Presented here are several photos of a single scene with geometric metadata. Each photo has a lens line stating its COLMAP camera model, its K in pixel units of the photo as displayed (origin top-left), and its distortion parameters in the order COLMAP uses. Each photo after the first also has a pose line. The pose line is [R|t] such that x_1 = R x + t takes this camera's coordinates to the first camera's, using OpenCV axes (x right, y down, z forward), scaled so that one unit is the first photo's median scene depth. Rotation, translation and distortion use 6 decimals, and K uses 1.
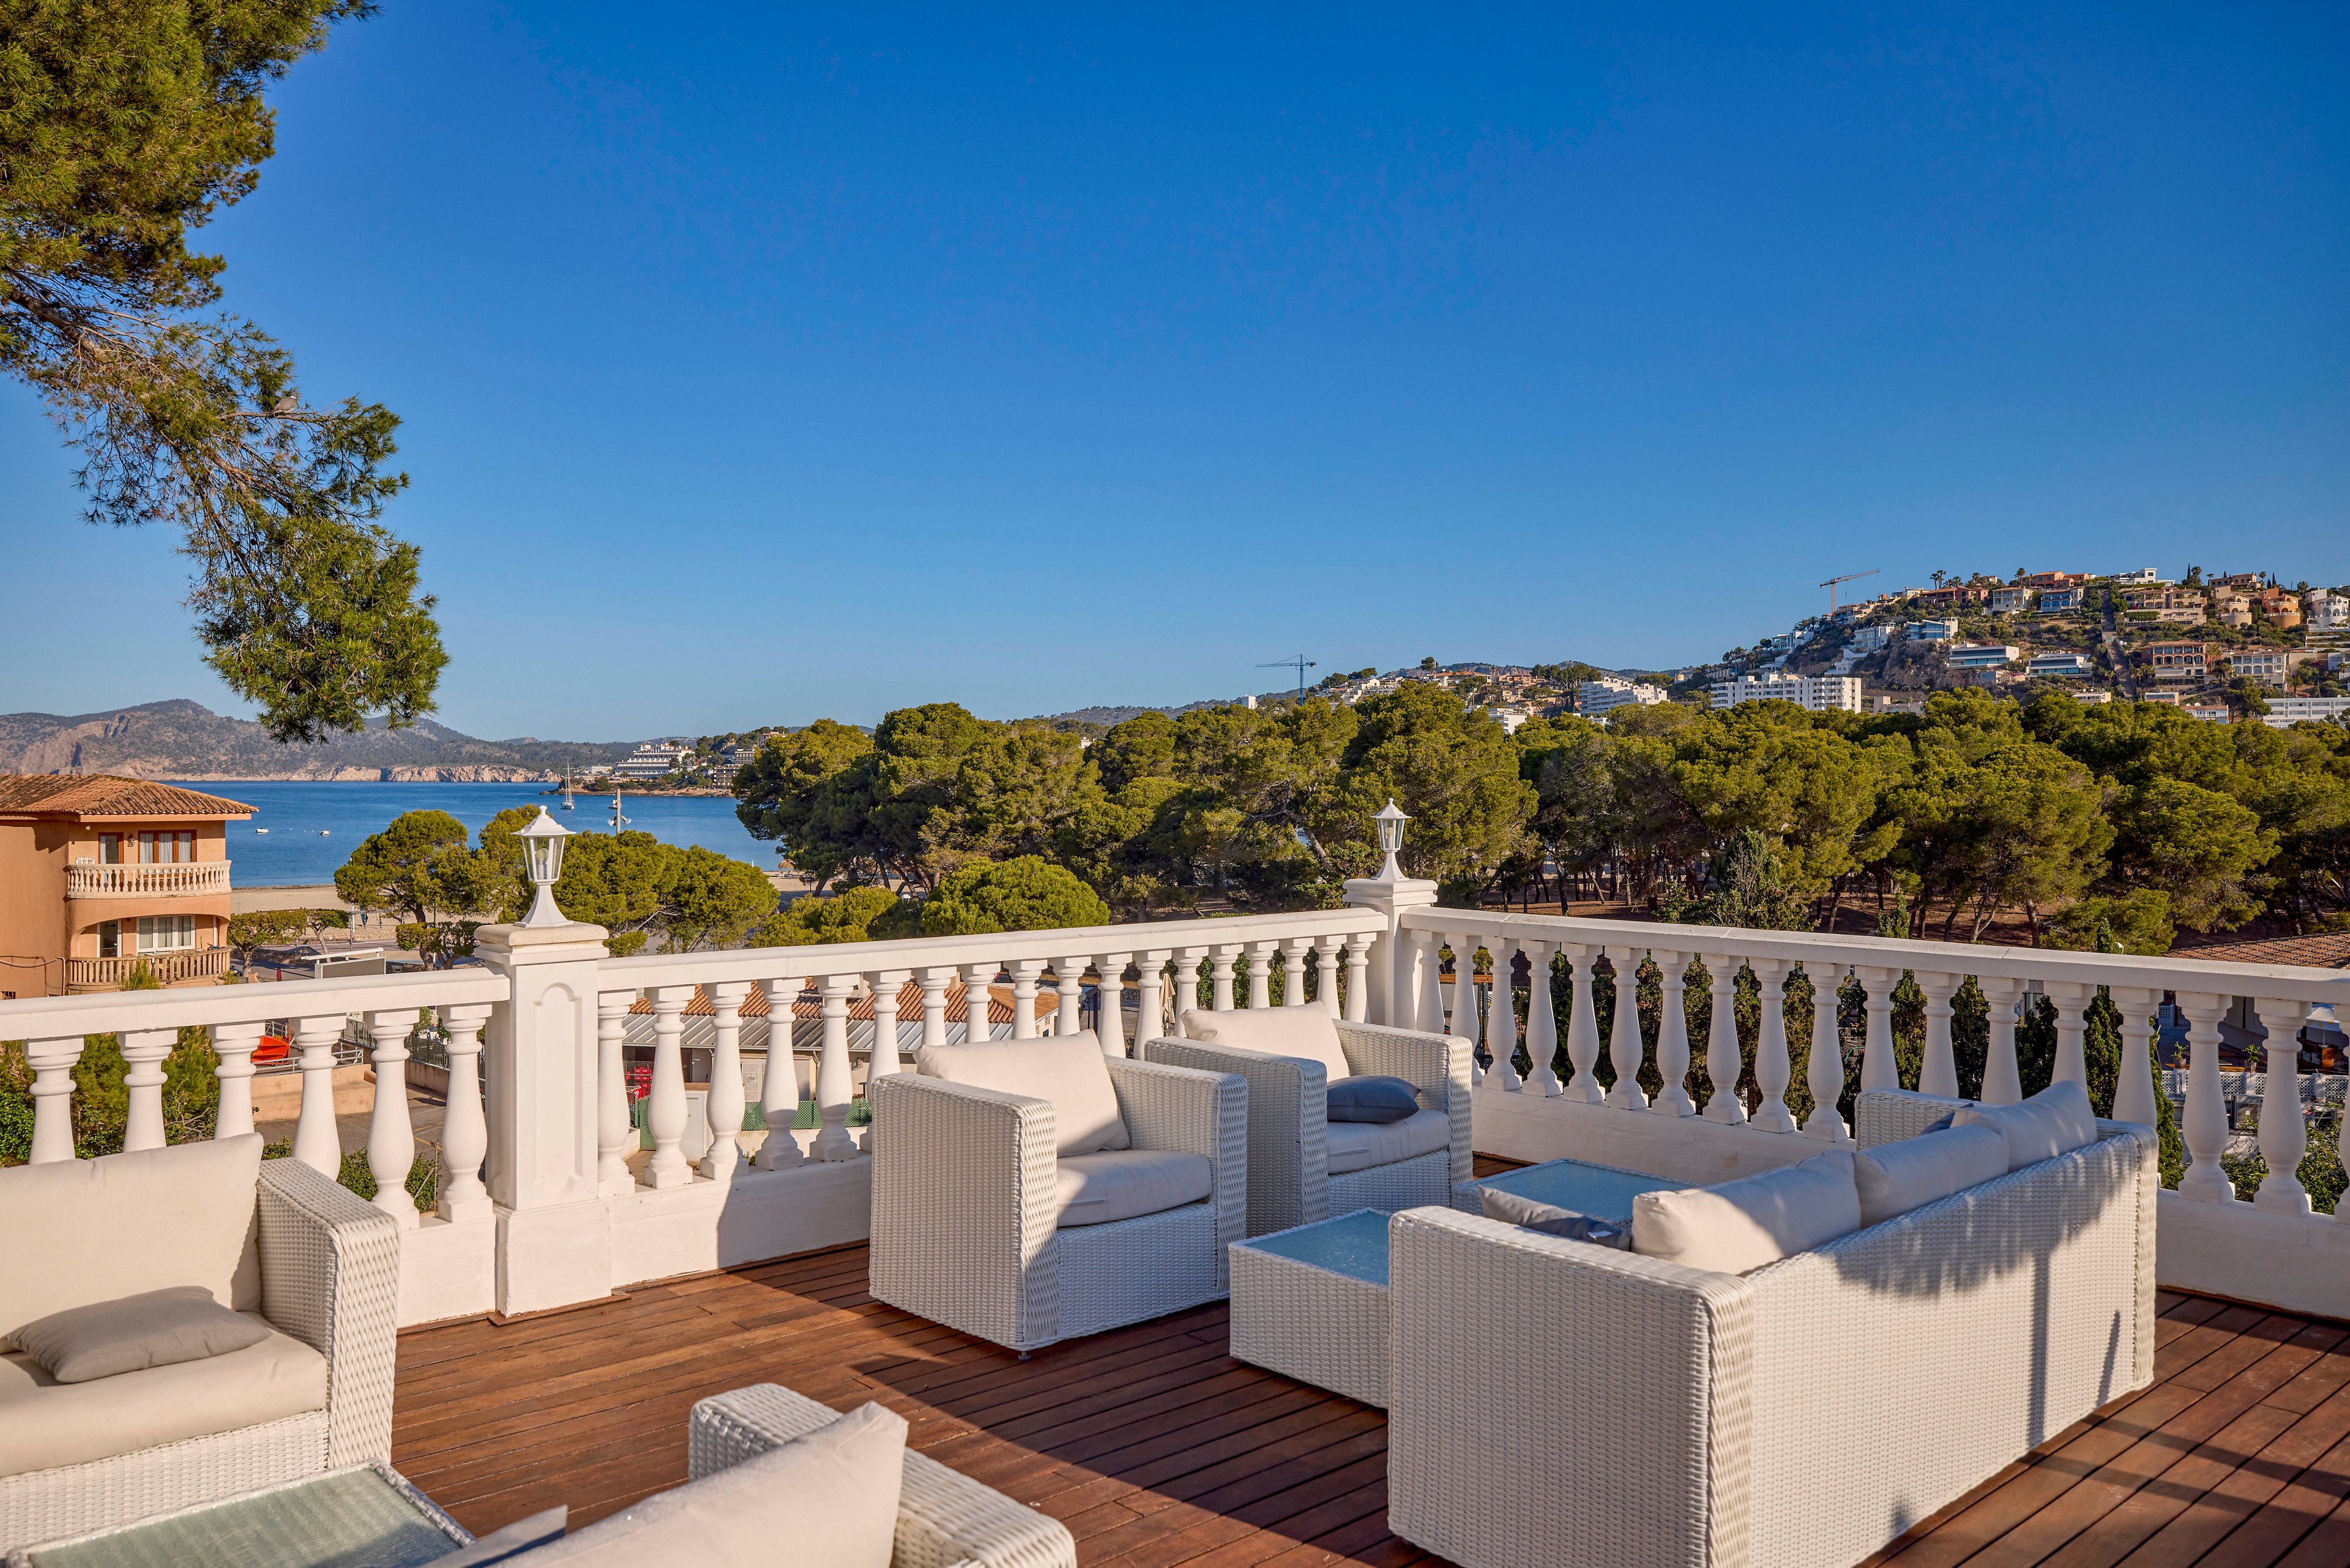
lens RADIAL K [[1747.6, 0, 1167.1], [0, 1747.6, 771.3], [0, 0, 1]] dist [0.020802, -0.014982]
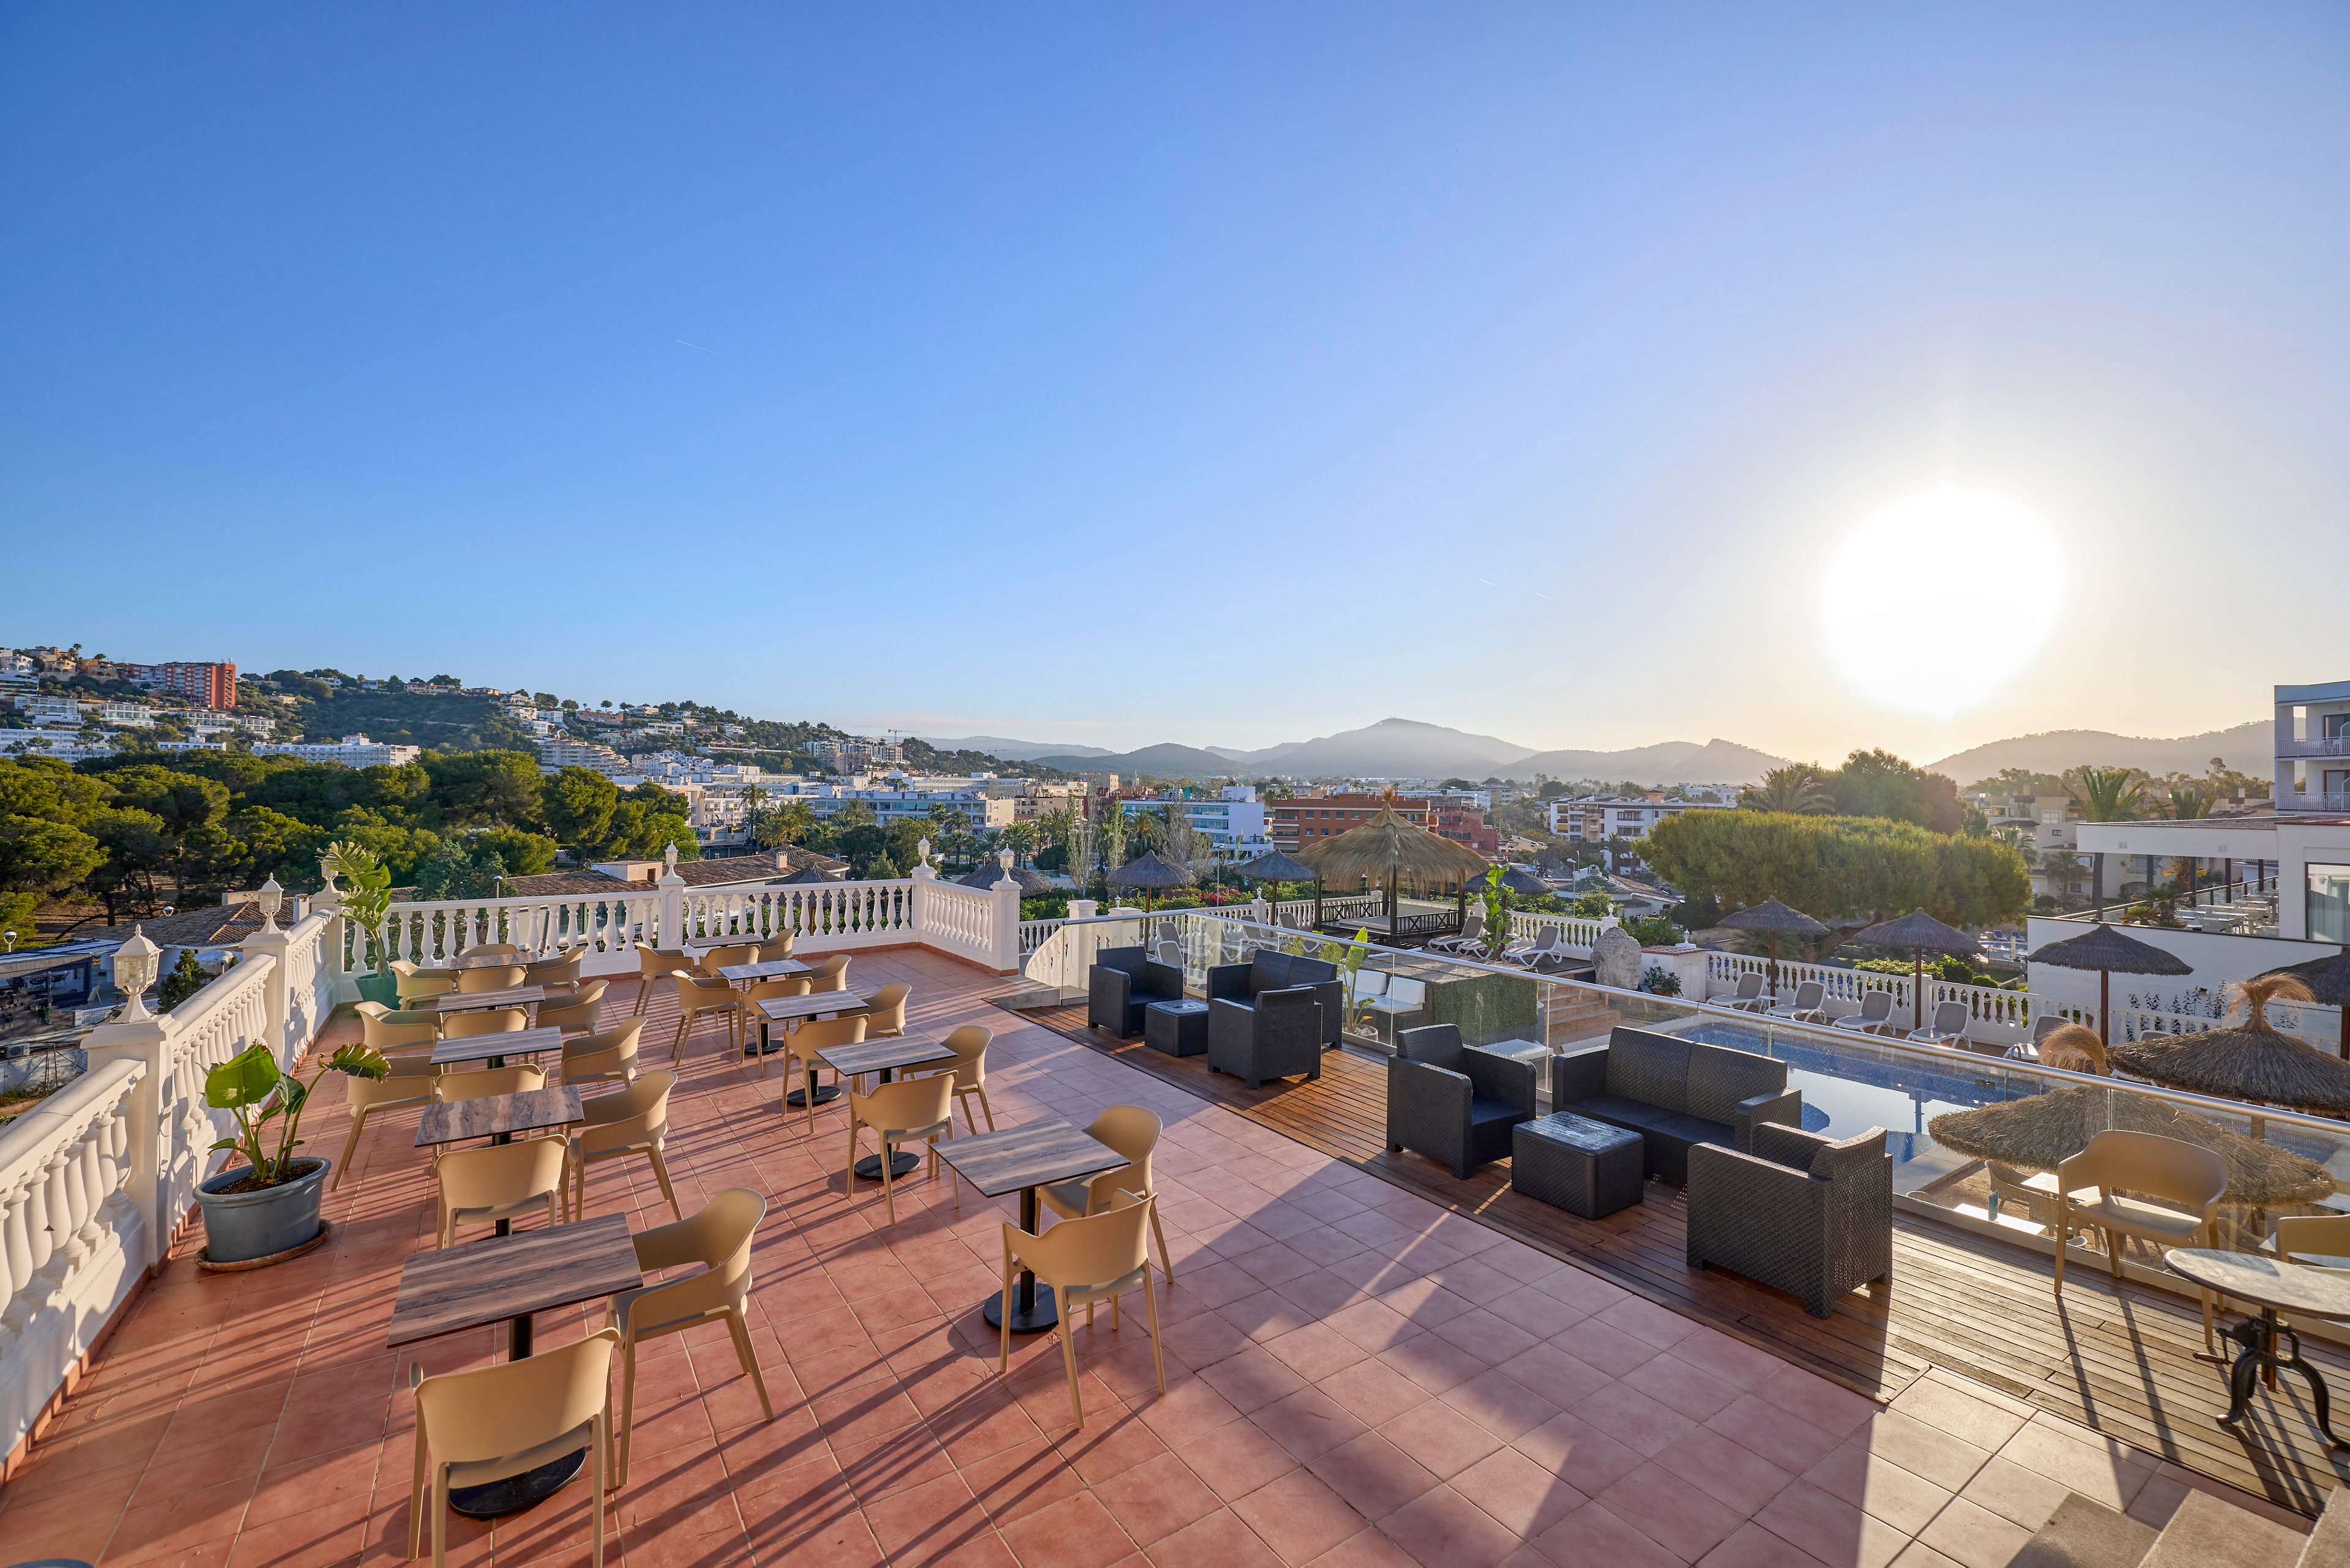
lens RADIAL K [[1008.9, 0, 1173.2], [0, 1008.9, 781.3], [0, 0, 1]] dist [0.005822, 0.000040]
pose [[0.123998, 0.010356, 0.992228, -0.137456], [-0.012062, 0.999887, -0.008929, -0.024088], [-0.992209, -0.010861, 0.124109, -0.065318]]
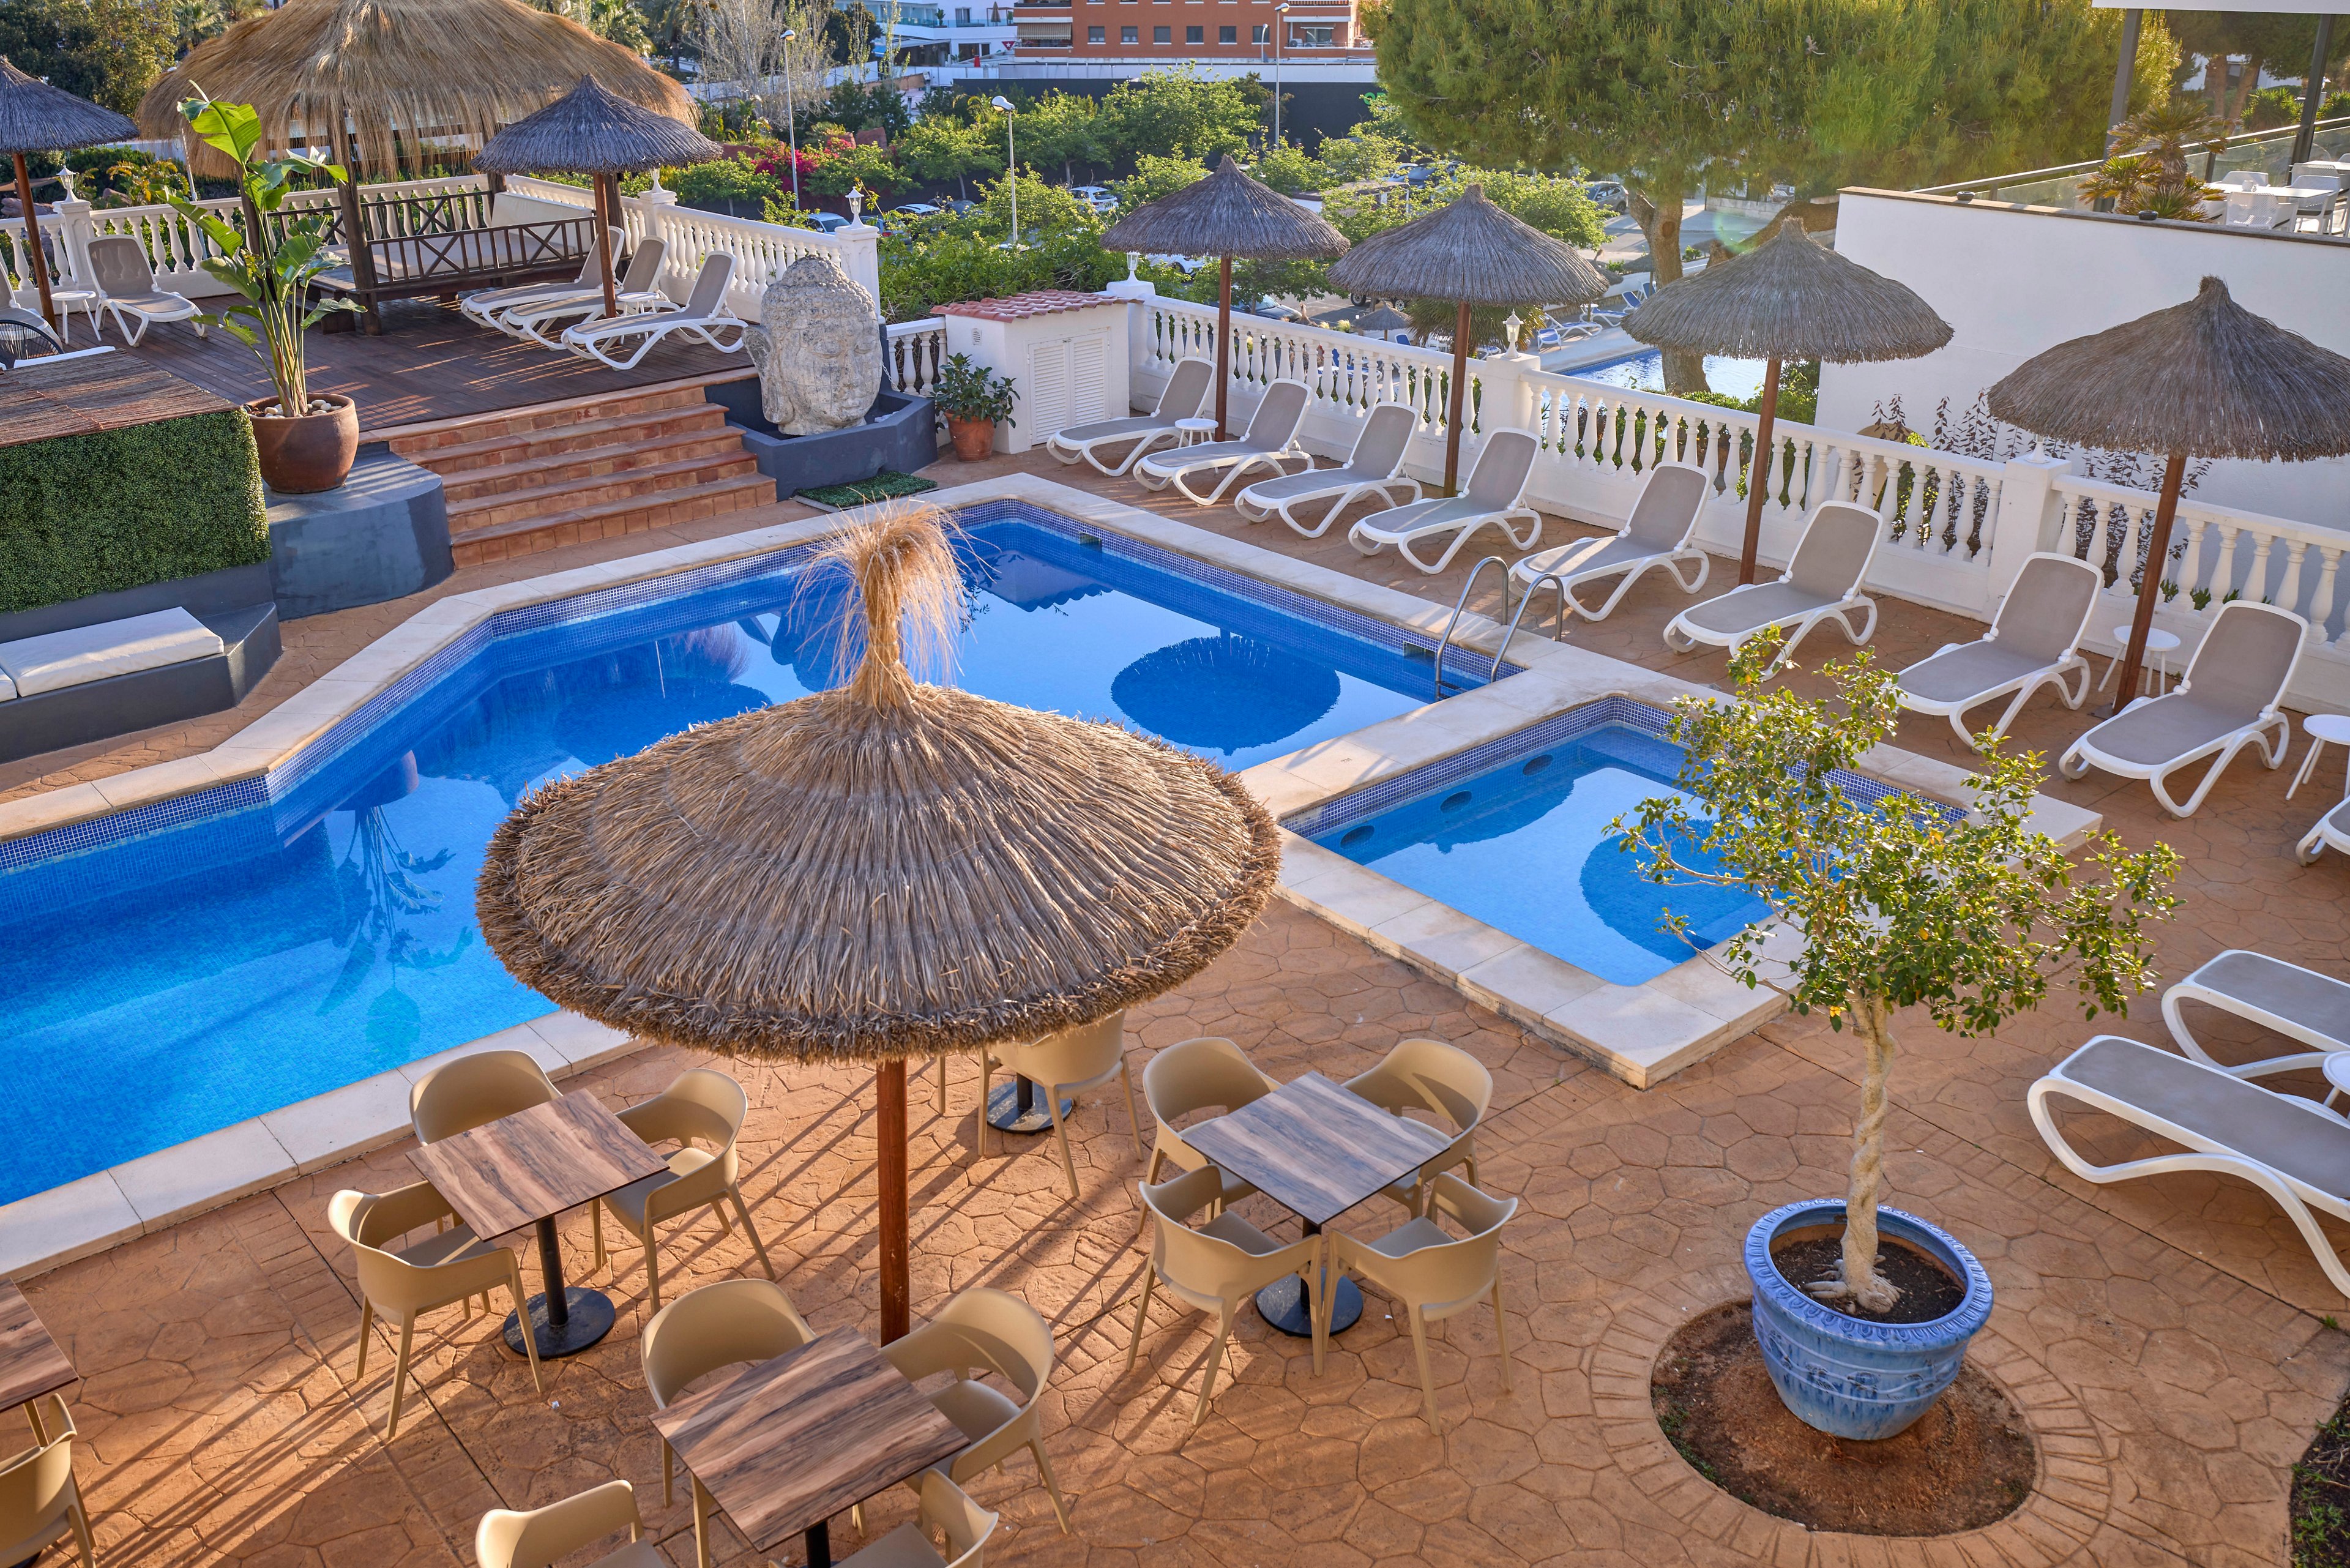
lens RADIAL K [[2047.0, 0, 1178.7], [0, 2047.0, 784.0], [0, 0, 1]] dist [0.002015, 0.007948]
pose [[0.015183, -0.396424, 0.917942, -0.079183], [0.008564, 0.918066, 0.396336, -0.022171], [-0.999848, 0.001844, 0.017334, -0.168287]]
